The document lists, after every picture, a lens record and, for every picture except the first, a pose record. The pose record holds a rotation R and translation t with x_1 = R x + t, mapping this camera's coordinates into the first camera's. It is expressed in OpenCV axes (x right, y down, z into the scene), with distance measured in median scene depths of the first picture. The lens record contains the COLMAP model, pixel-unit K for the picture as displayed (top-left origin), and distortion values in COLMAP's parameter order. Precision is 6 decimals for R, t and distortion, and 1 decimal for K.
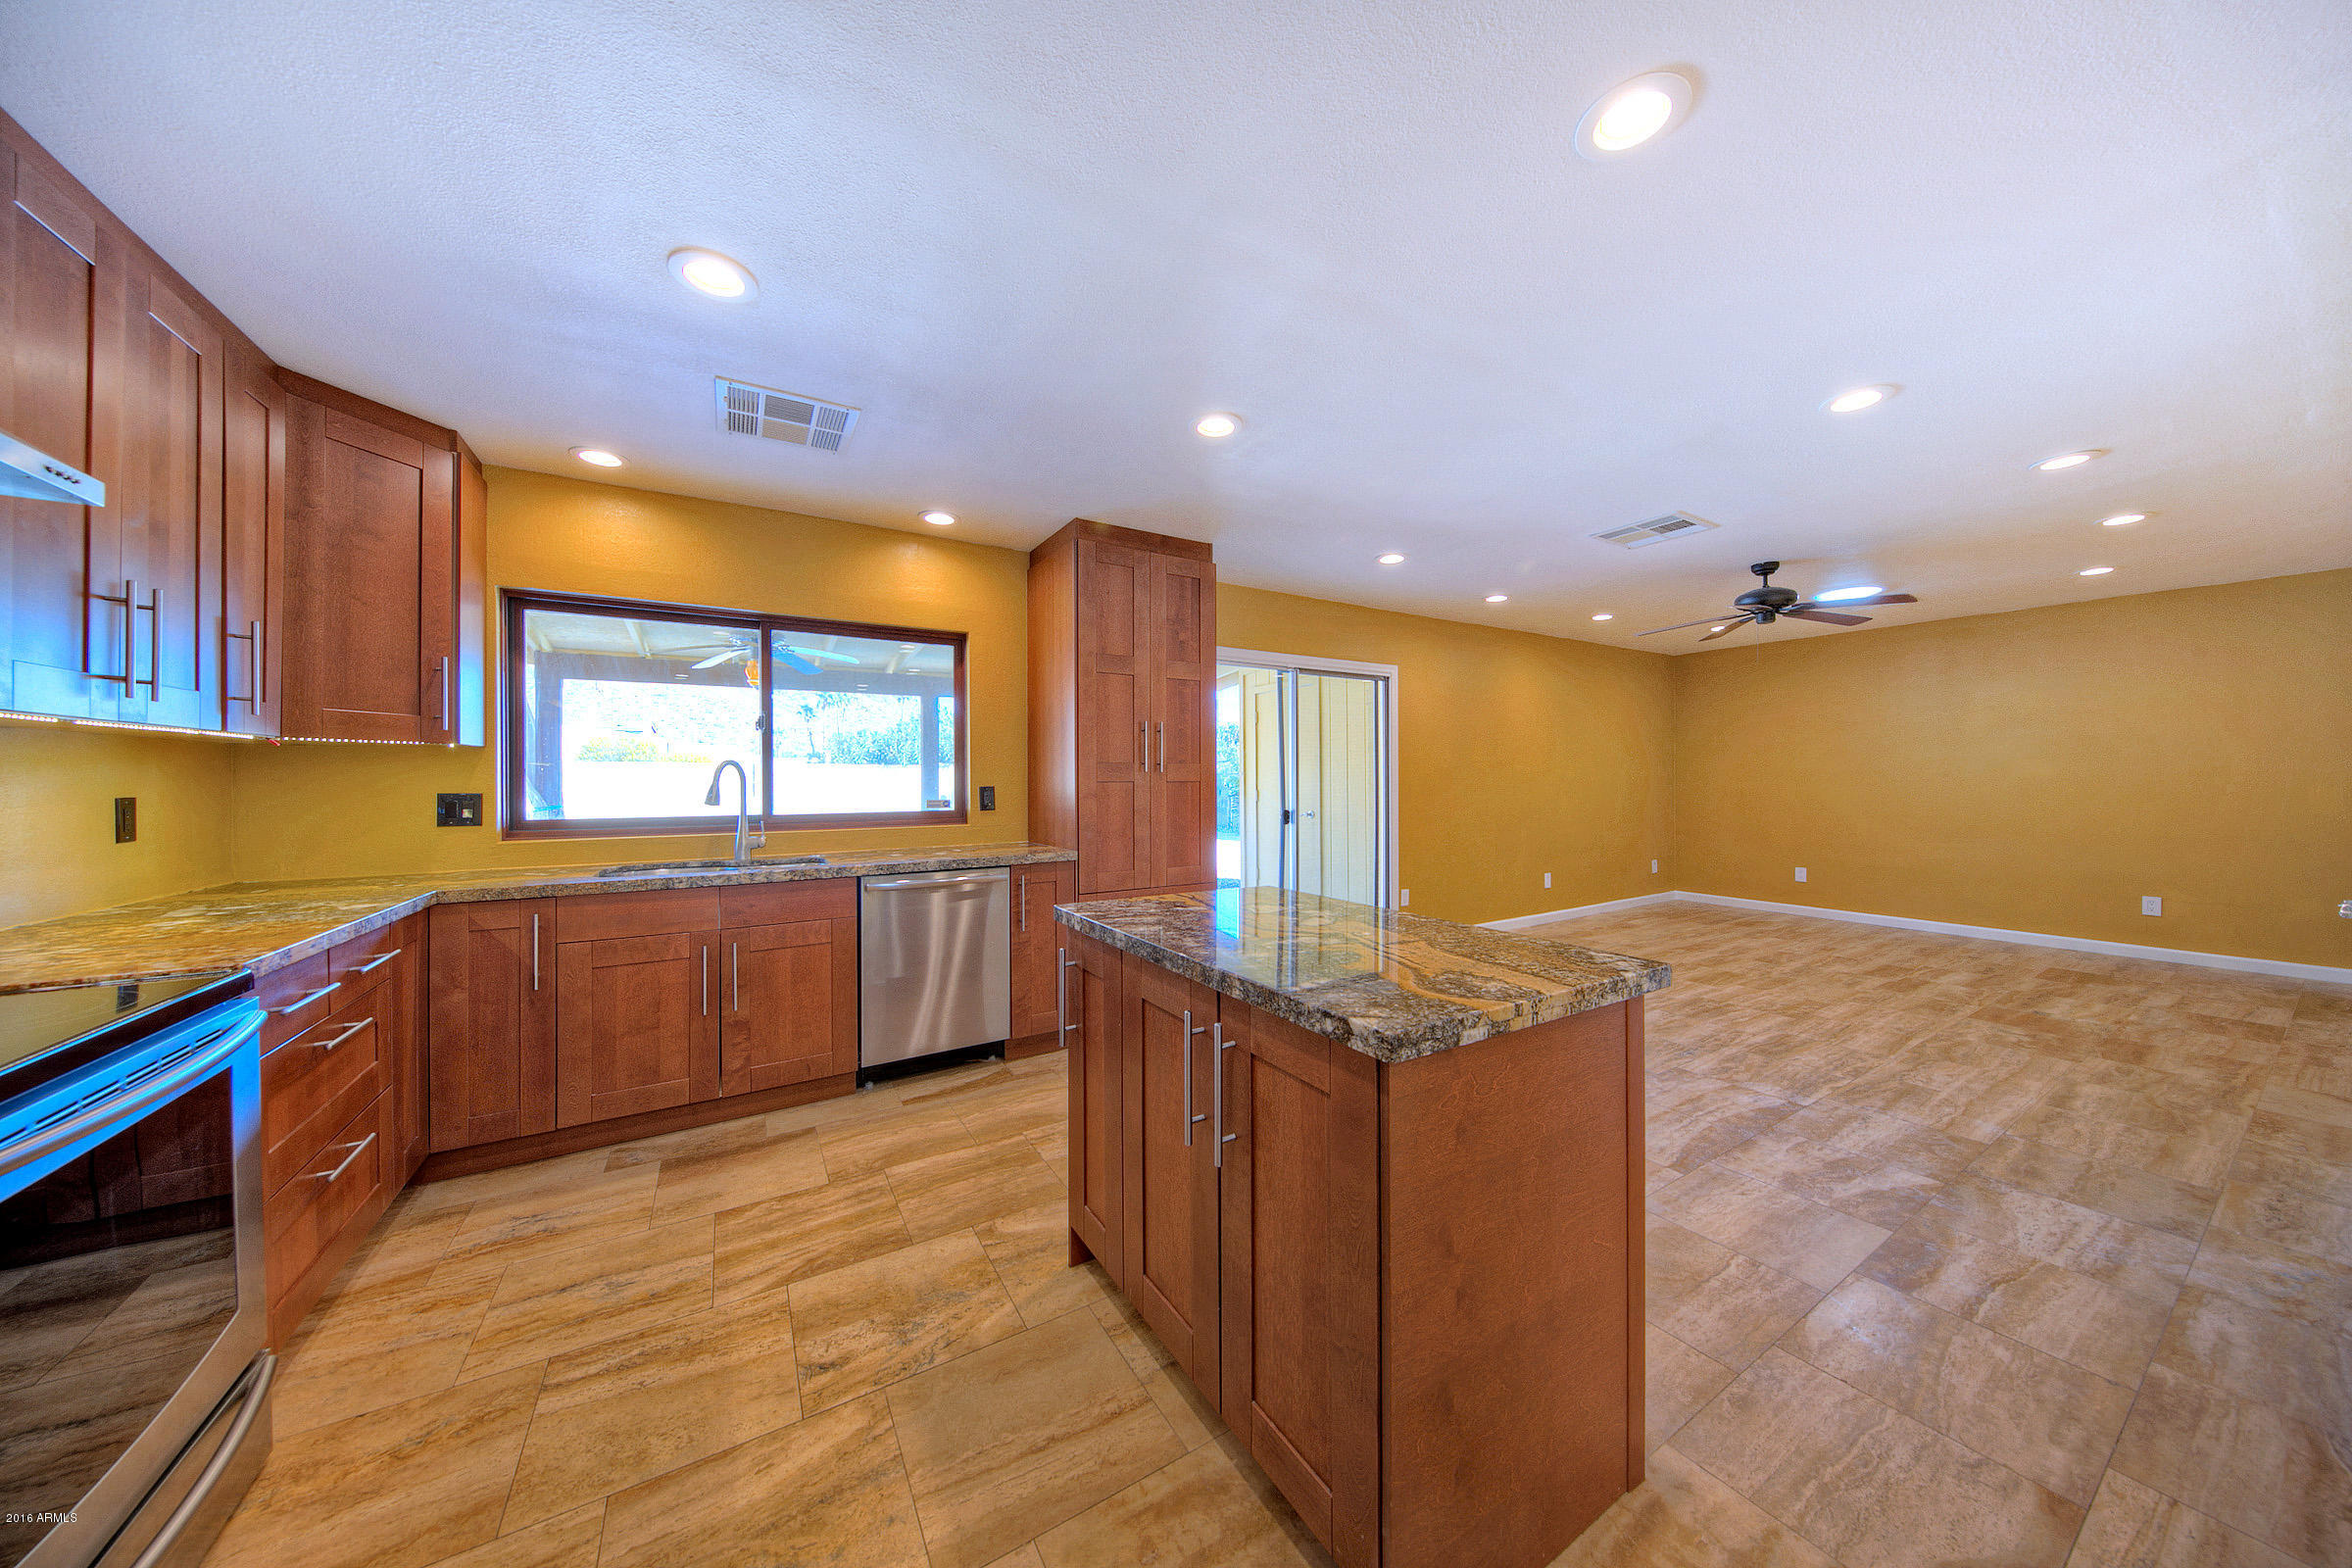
lens RADIAL K [[753.8, 0, 1191.7], [0, 753.8, 775.3], [0, 0, 1]] dist [-0.006013, -0.000062]
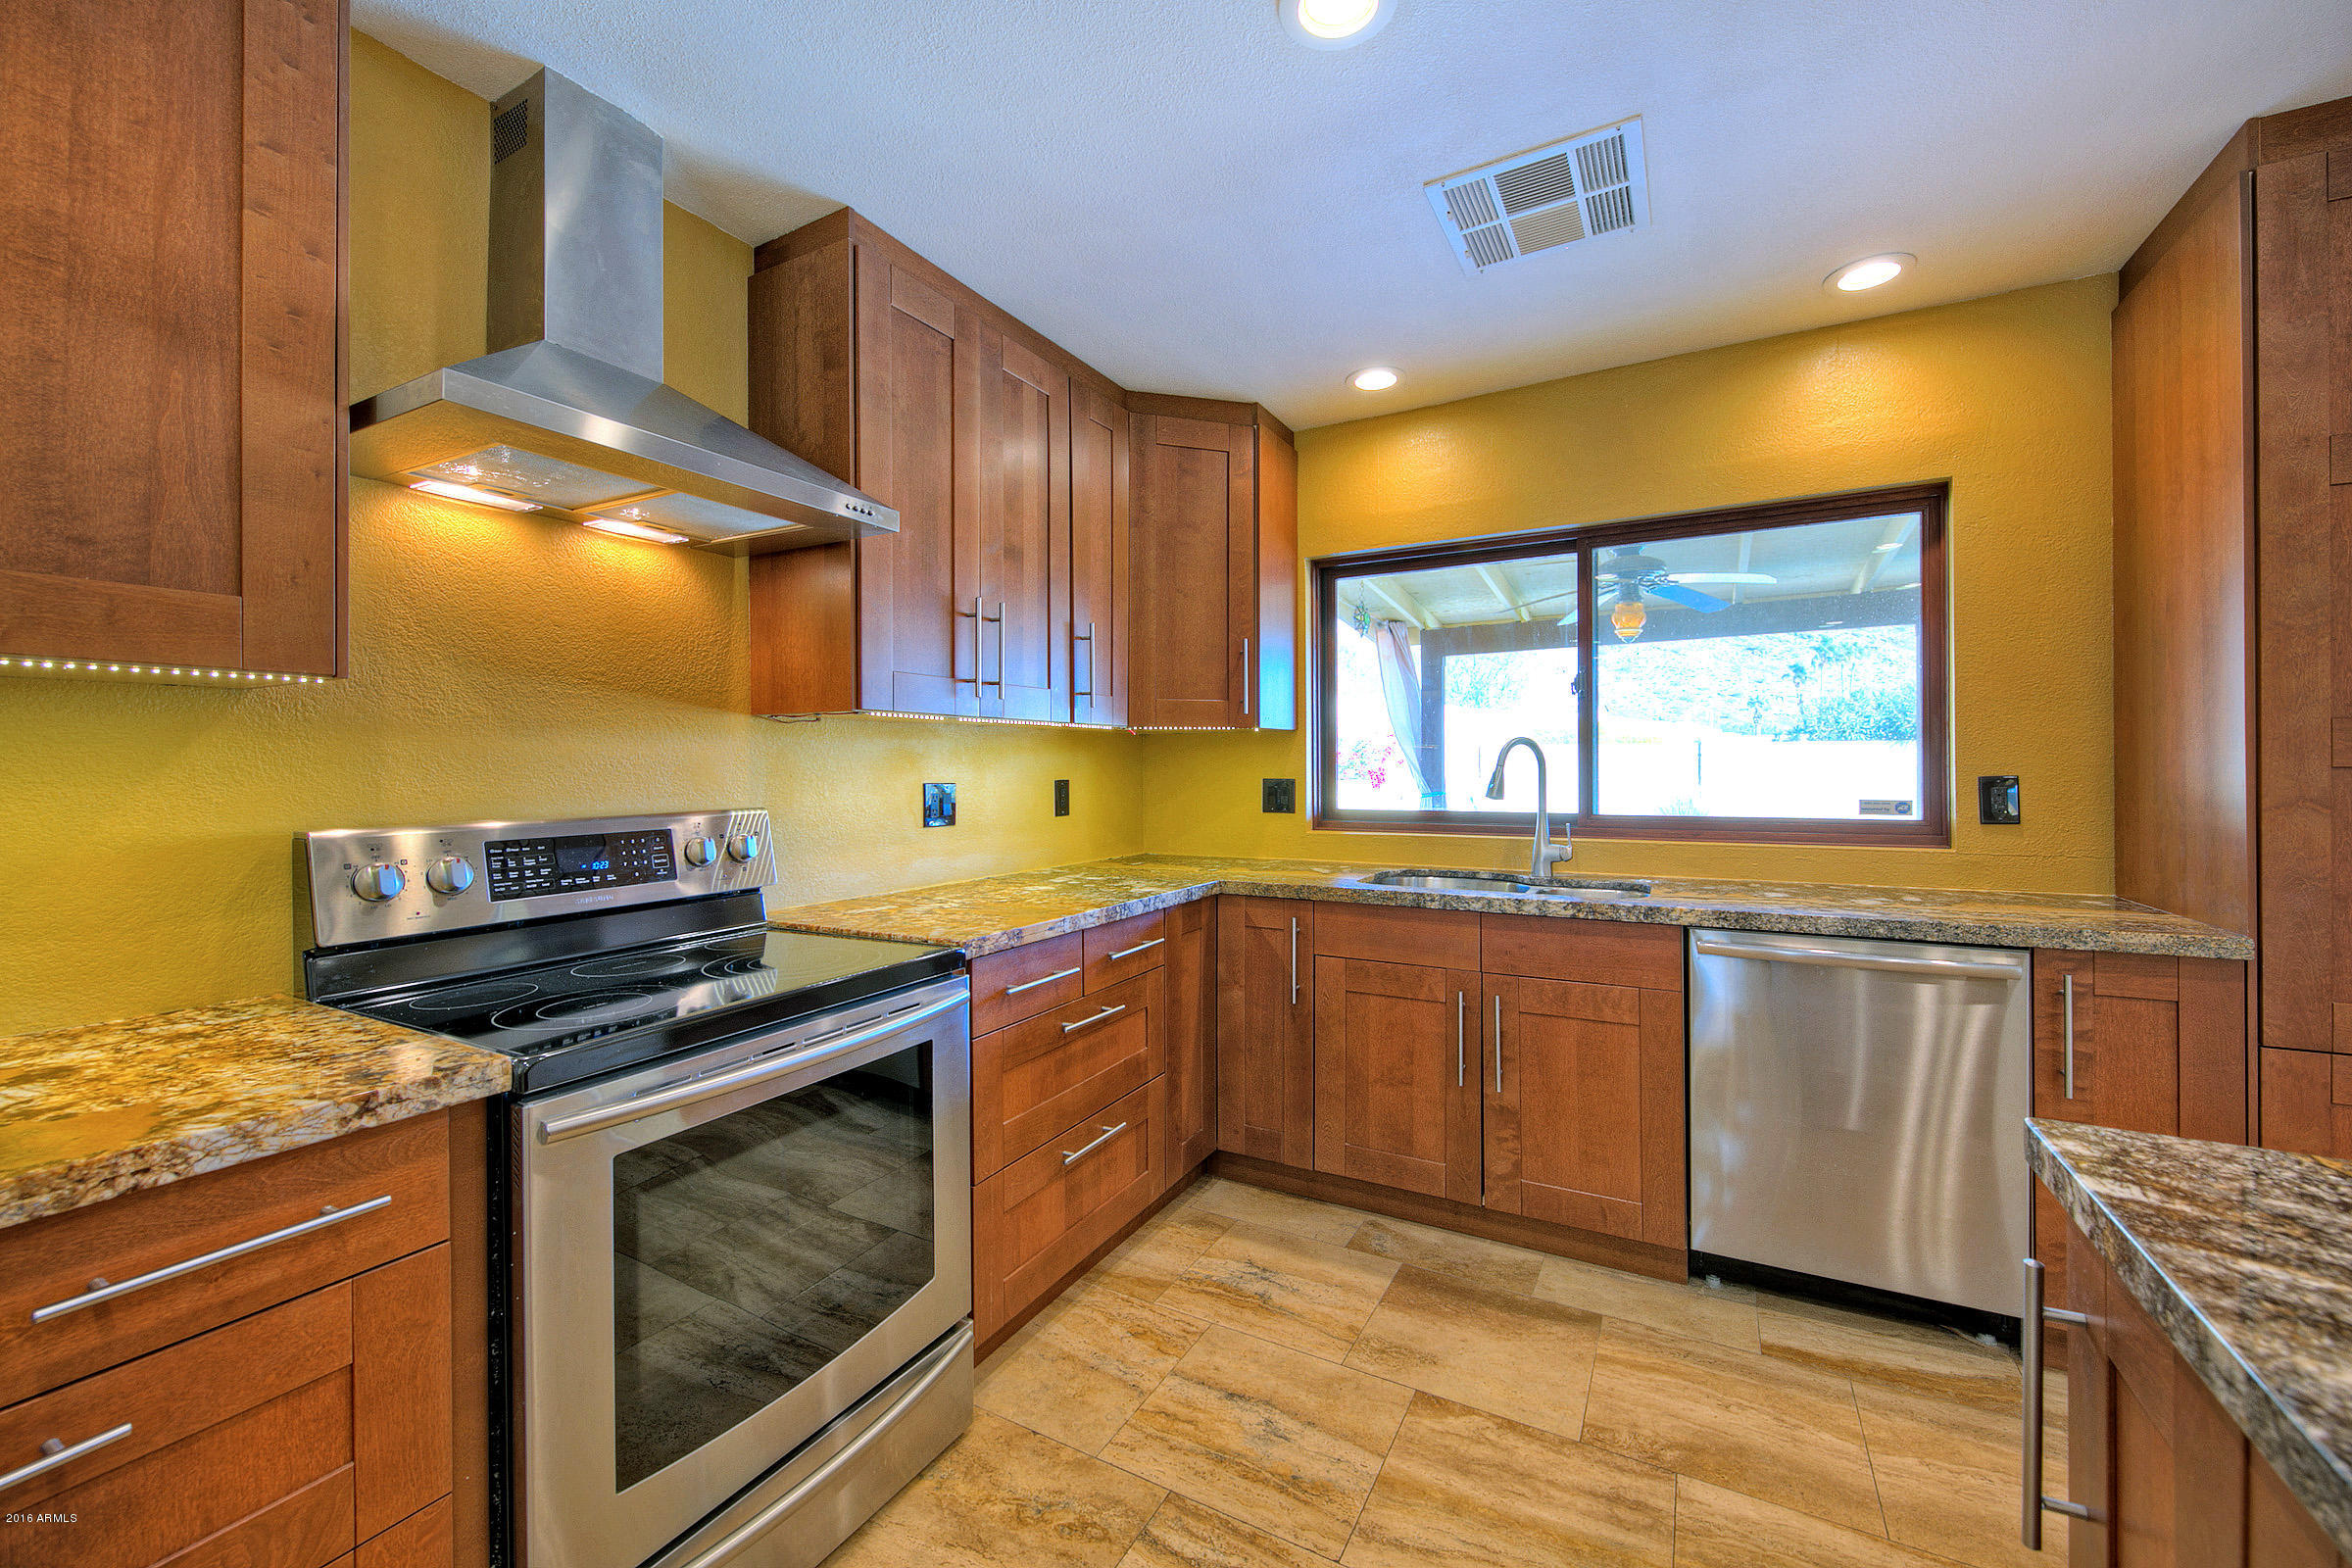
lens RADIAL K [[916.4, 0, 1181.7], [0, 916.4, 766.2], [0, 0, 1]] dist [0.002712, -0.000169]
pose [[0.480751, -0.001424, -0.876856, 0.003170], [0.008416, 0.999960, 0.002990, 0.002925], [0.876817, -0.008817, 0.480744, 0.319243]]
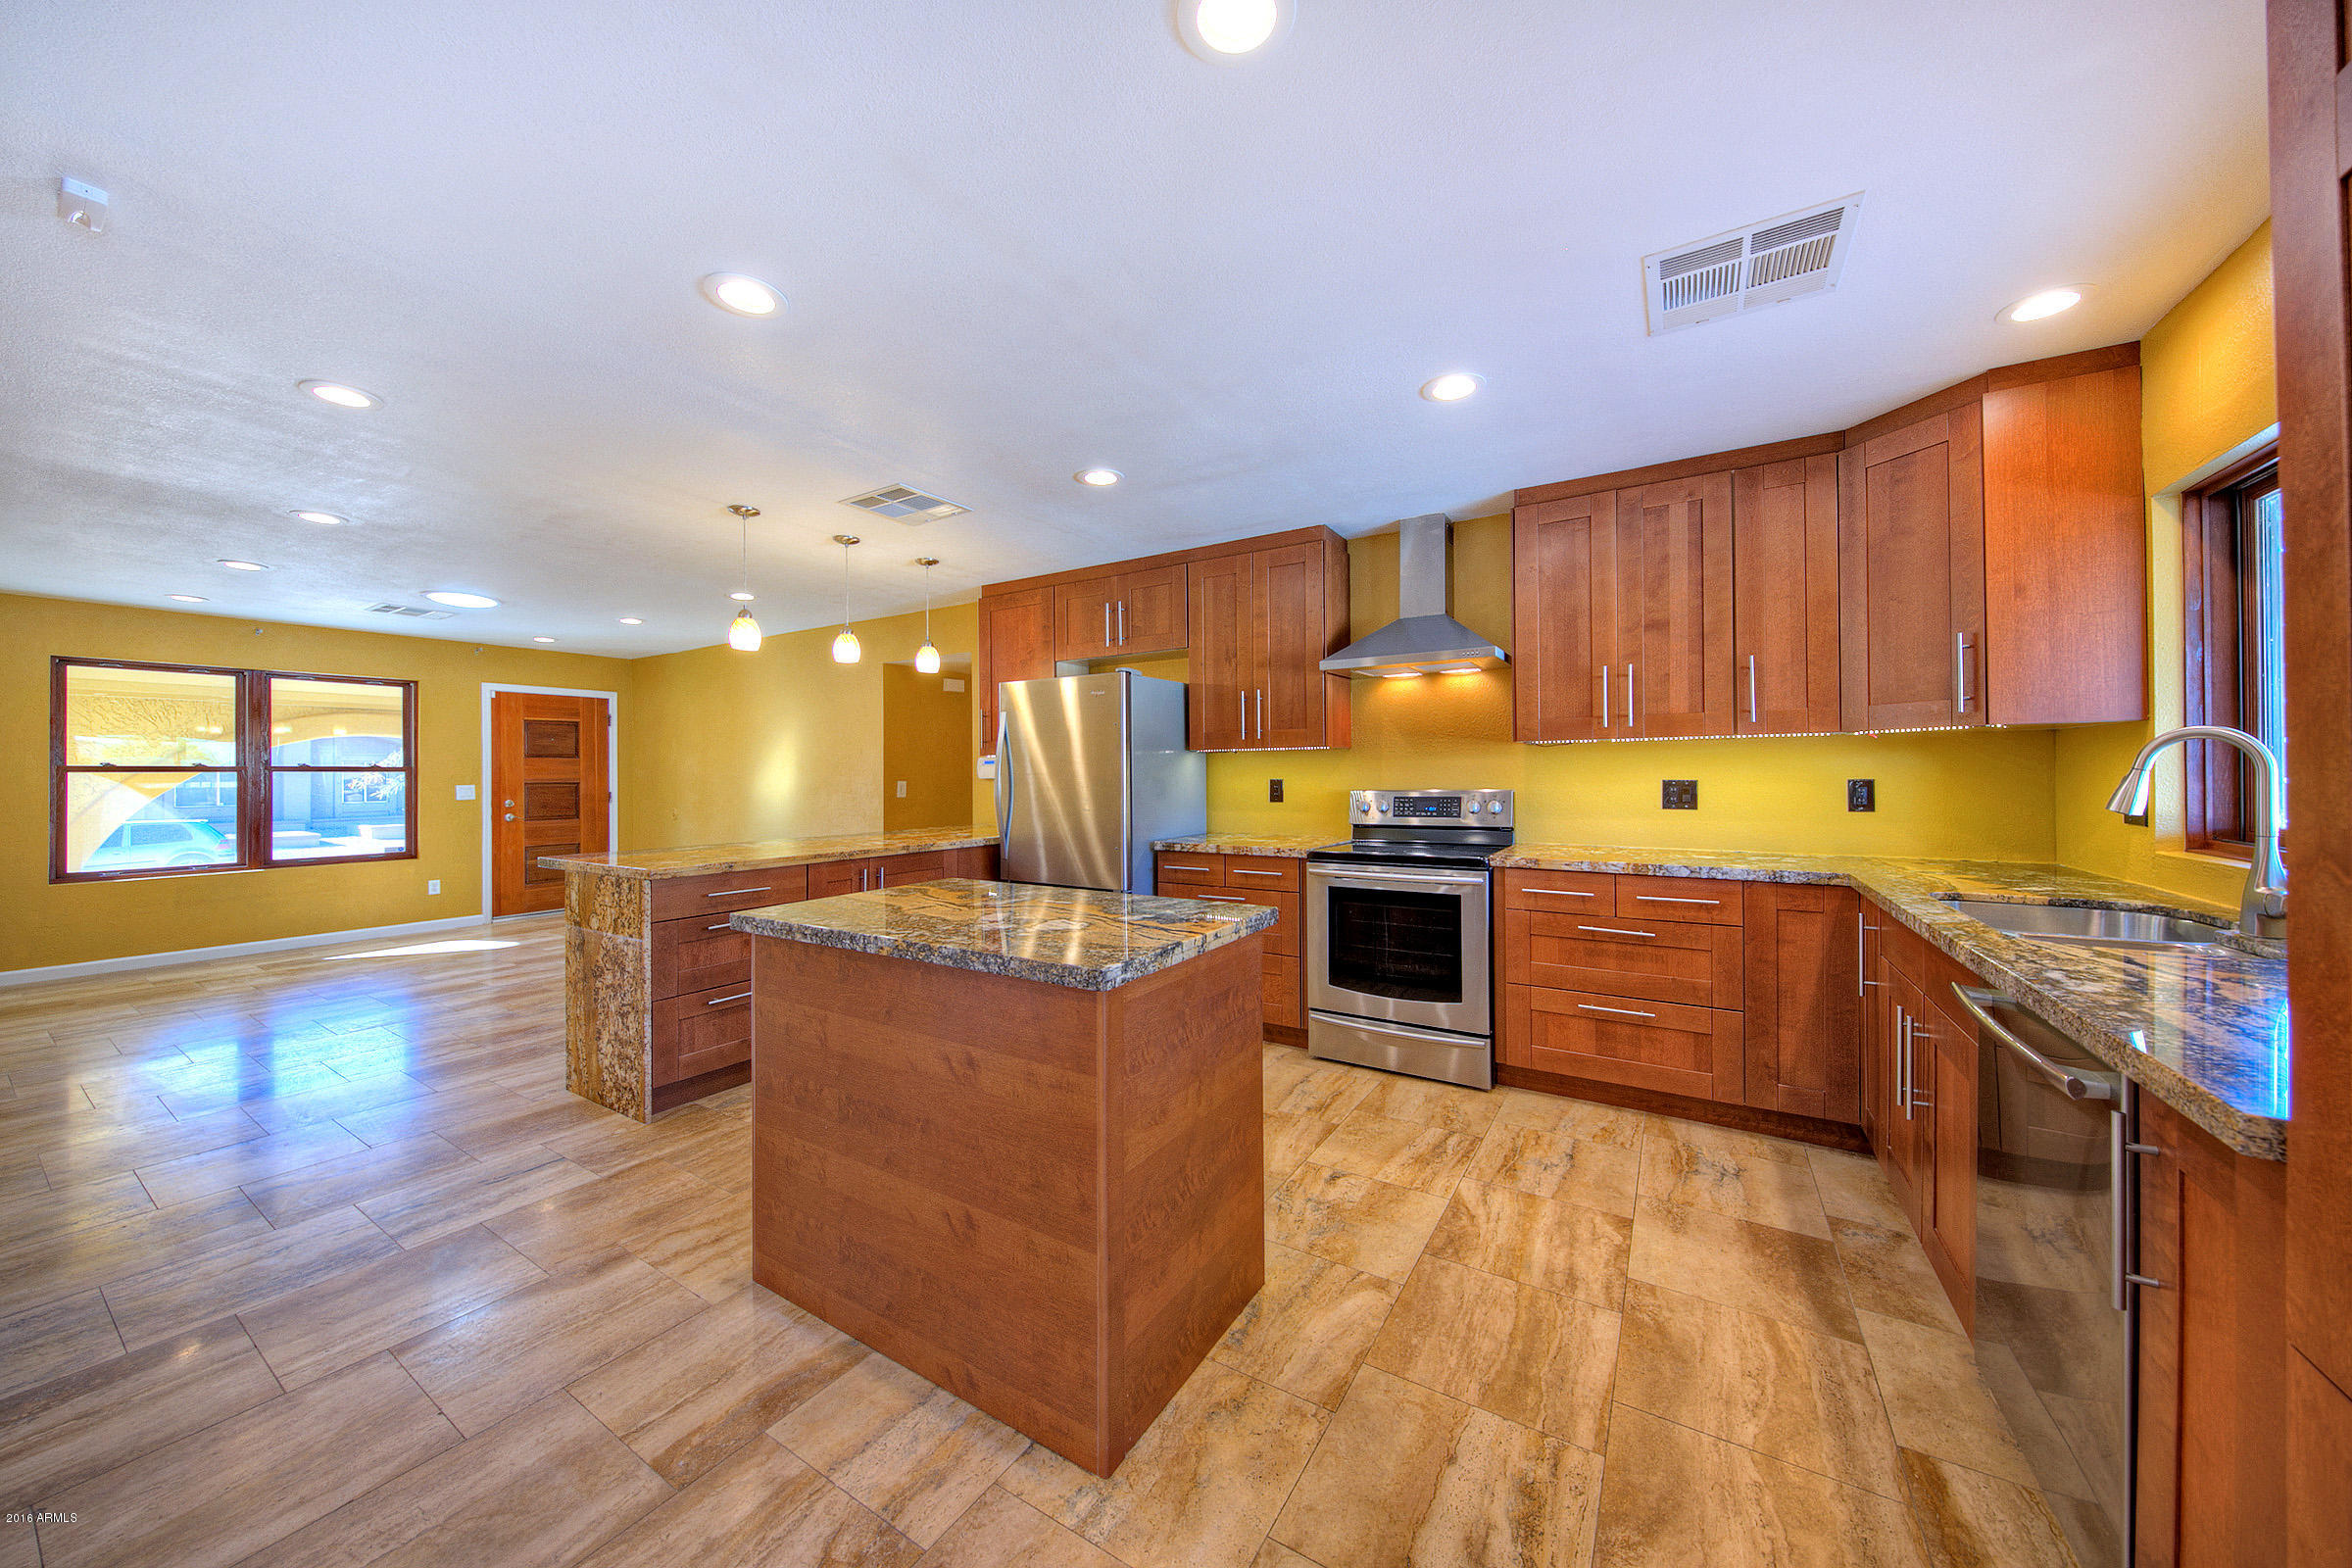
lens RADIAL K [[801.1, 0, 1186.9], [0, 801.1, 773.3], [0, 0, 1]] dist [0.002071, -0.002867]
pose [[-0.896459, 0.011580, -0.442975, 0.257222], [0.012838, 0.999918, 0.000159, 0.001637], [0.442941, -0.005545, -0.896534, 1.308232]]
